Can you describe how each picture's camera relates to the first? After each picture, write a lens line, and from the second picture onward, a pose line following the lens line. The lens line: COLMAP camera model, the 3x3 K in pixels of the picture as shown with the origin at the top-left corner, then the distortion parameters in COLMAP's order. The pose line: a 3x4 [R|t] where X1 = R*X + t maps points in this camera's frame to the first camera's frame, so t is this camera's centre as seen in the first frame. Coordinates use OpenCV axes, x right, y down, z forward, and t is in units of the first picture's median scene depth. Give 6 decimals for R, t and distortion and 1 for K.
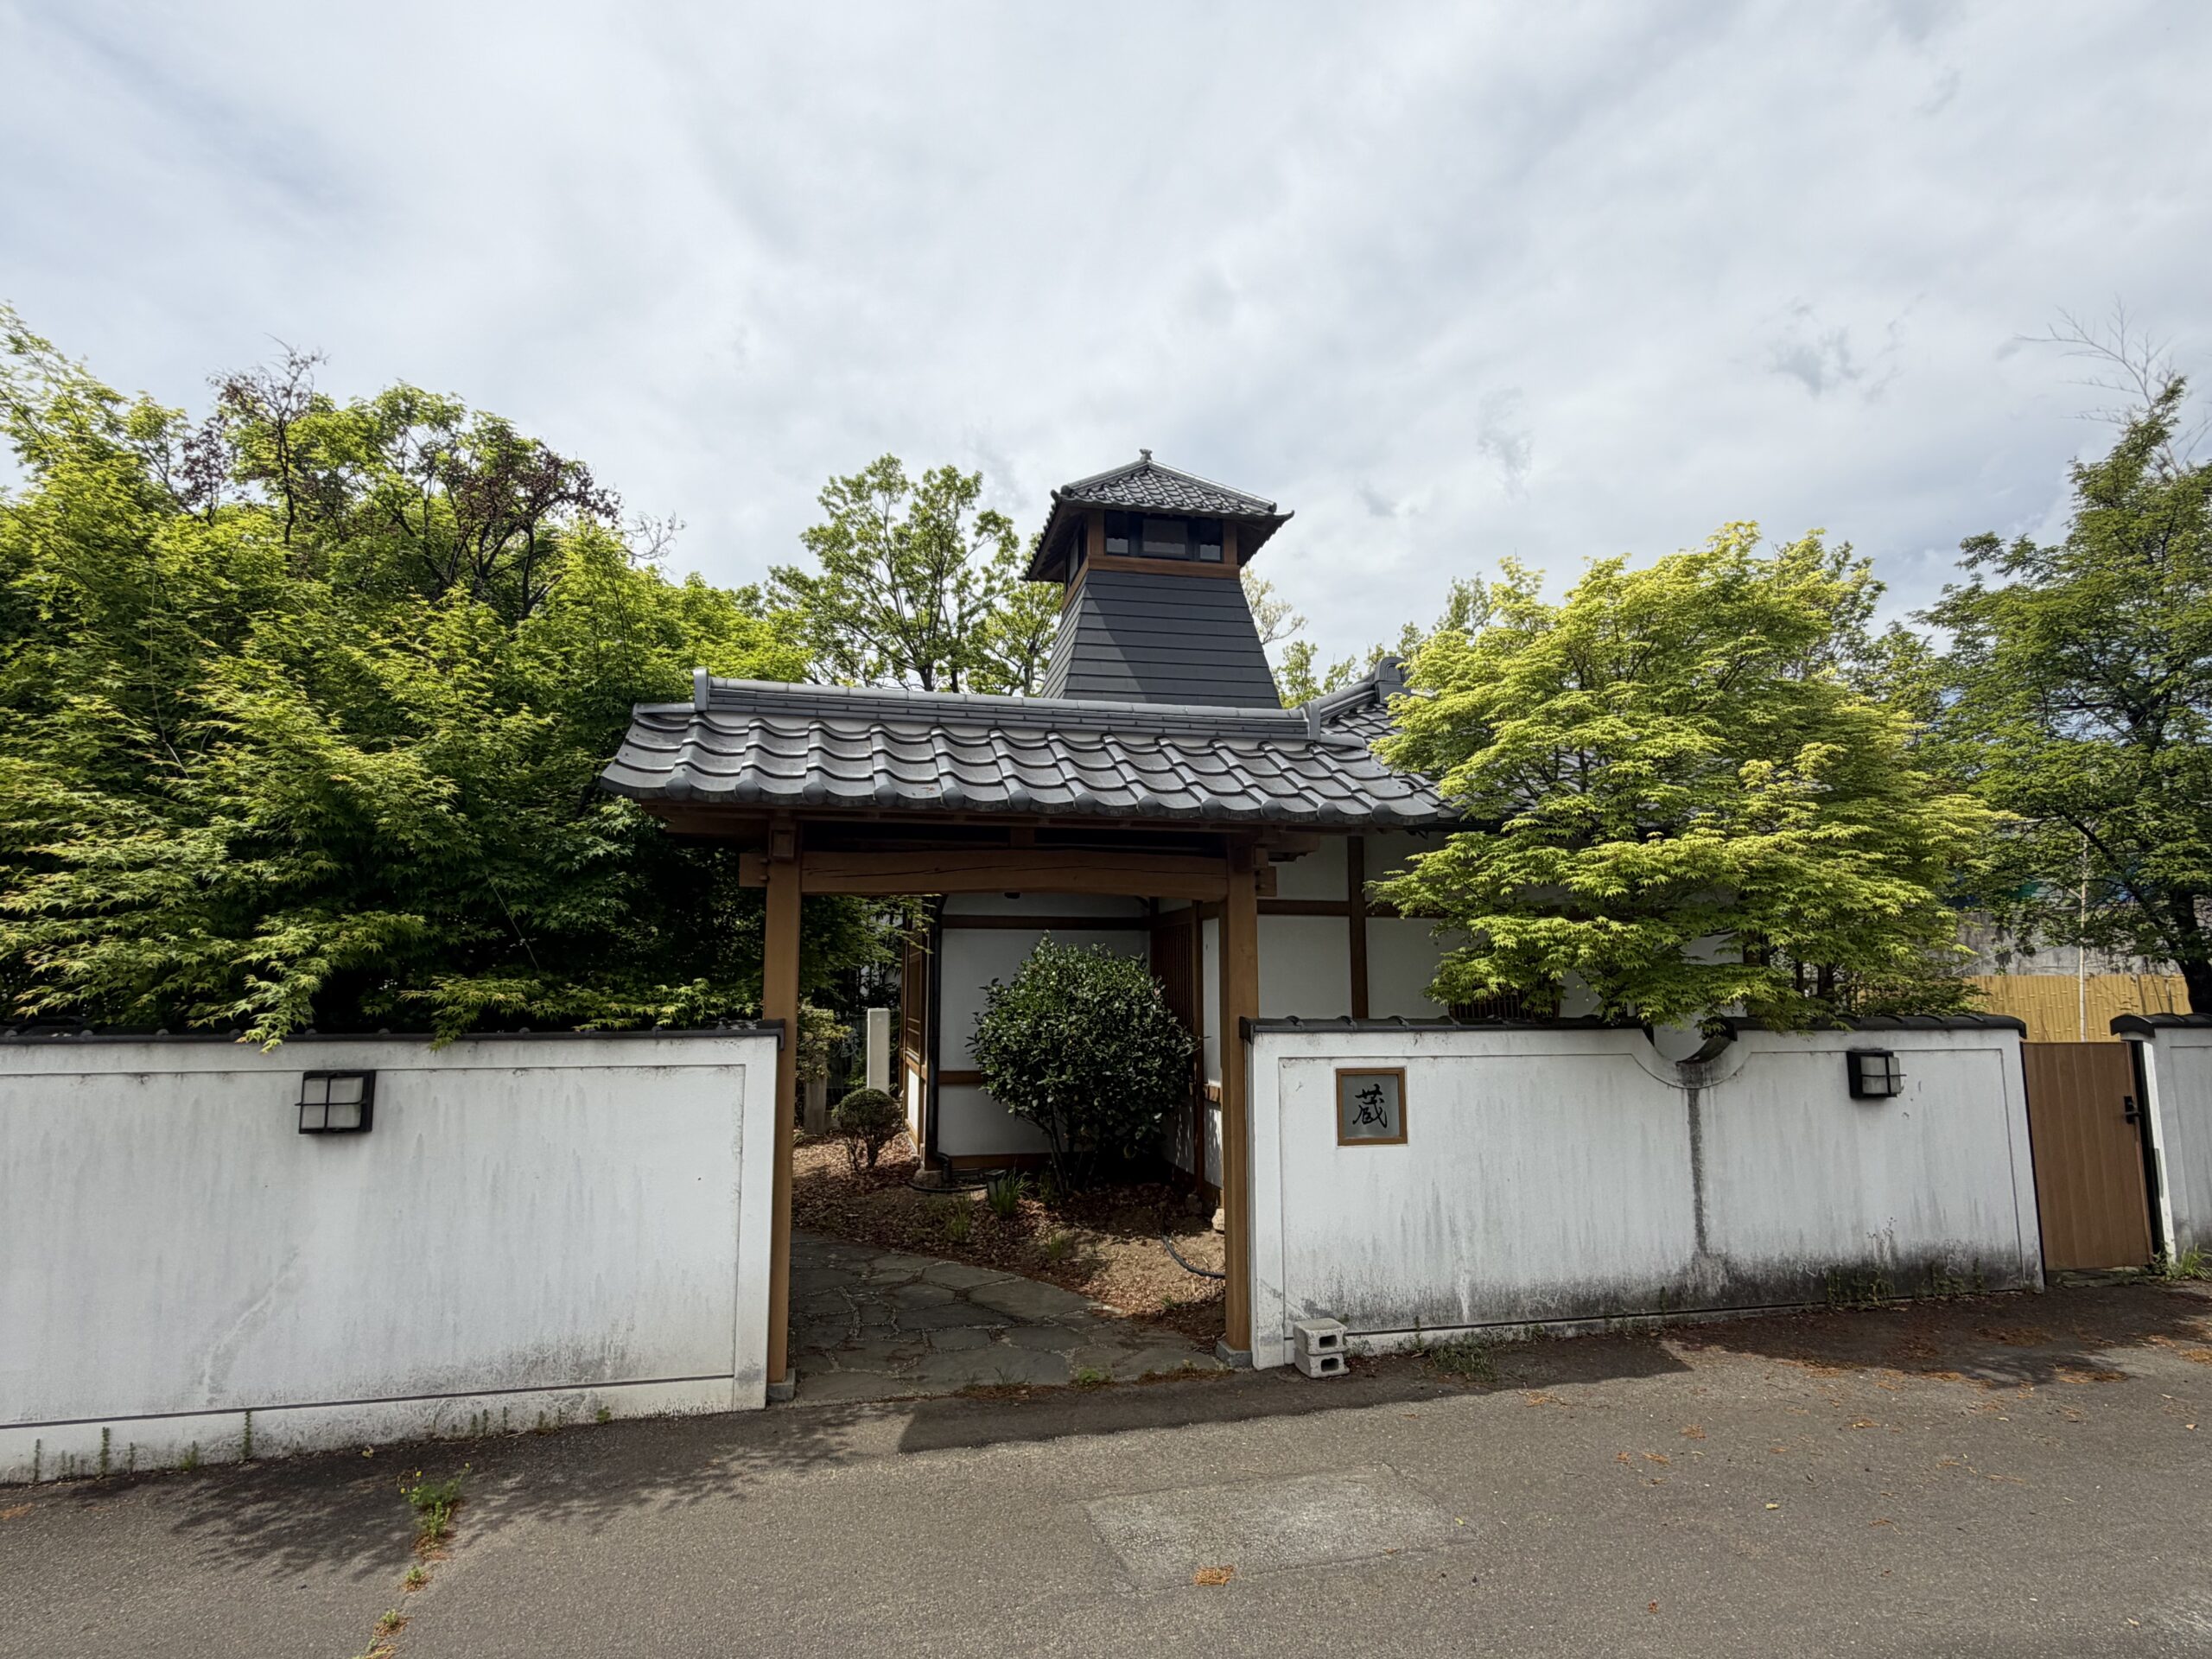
lens RADIAL K [[1168.6, 0, 1043.5], [0, 1168.6, 808.8], [0, 0, 1]] dist [0.009077, 0.001016]
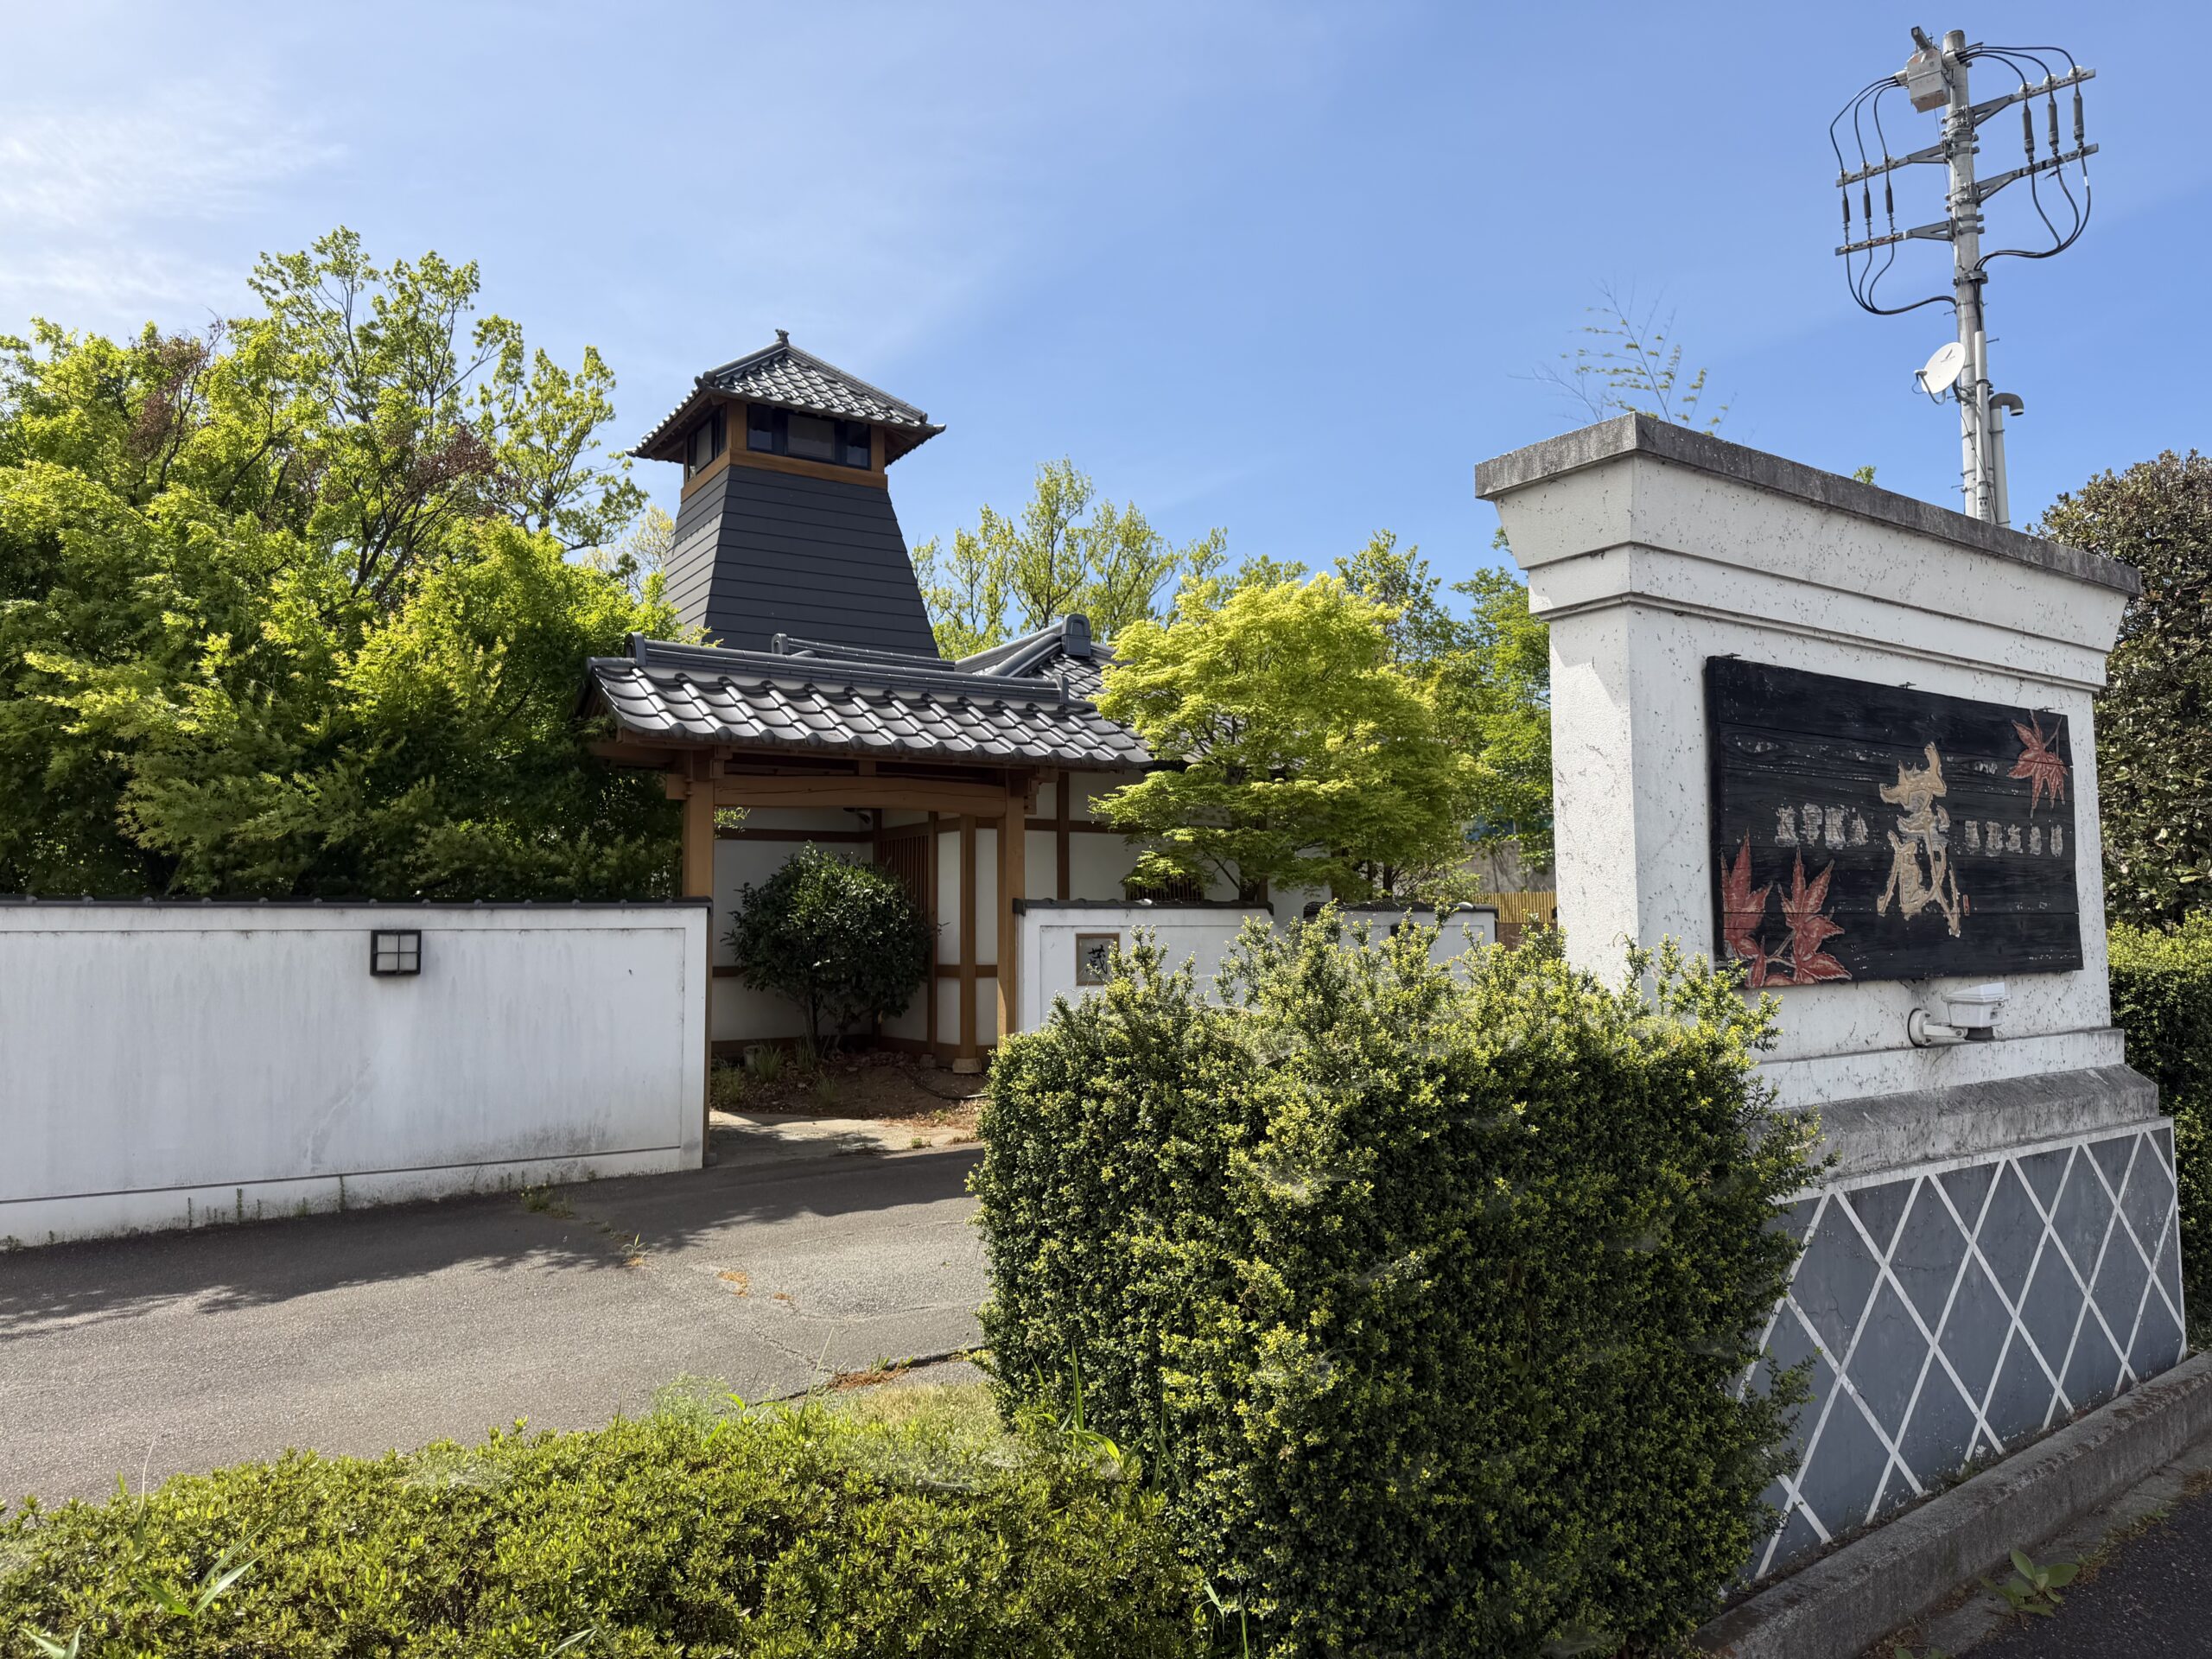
lens RADIAL K [[1506.8, 0, 1111.1], [0, 1506.8, 826.8], [0, 0, 1]] dist [-0.002652, -0.002723]
pose [[0.928955, 0.011107, 0.370026, -0.403689], [-0.034850, 0.997734, 0.057544, -0.016613], [-0.368549, -0.066351, 0.927237, -0.736463]]
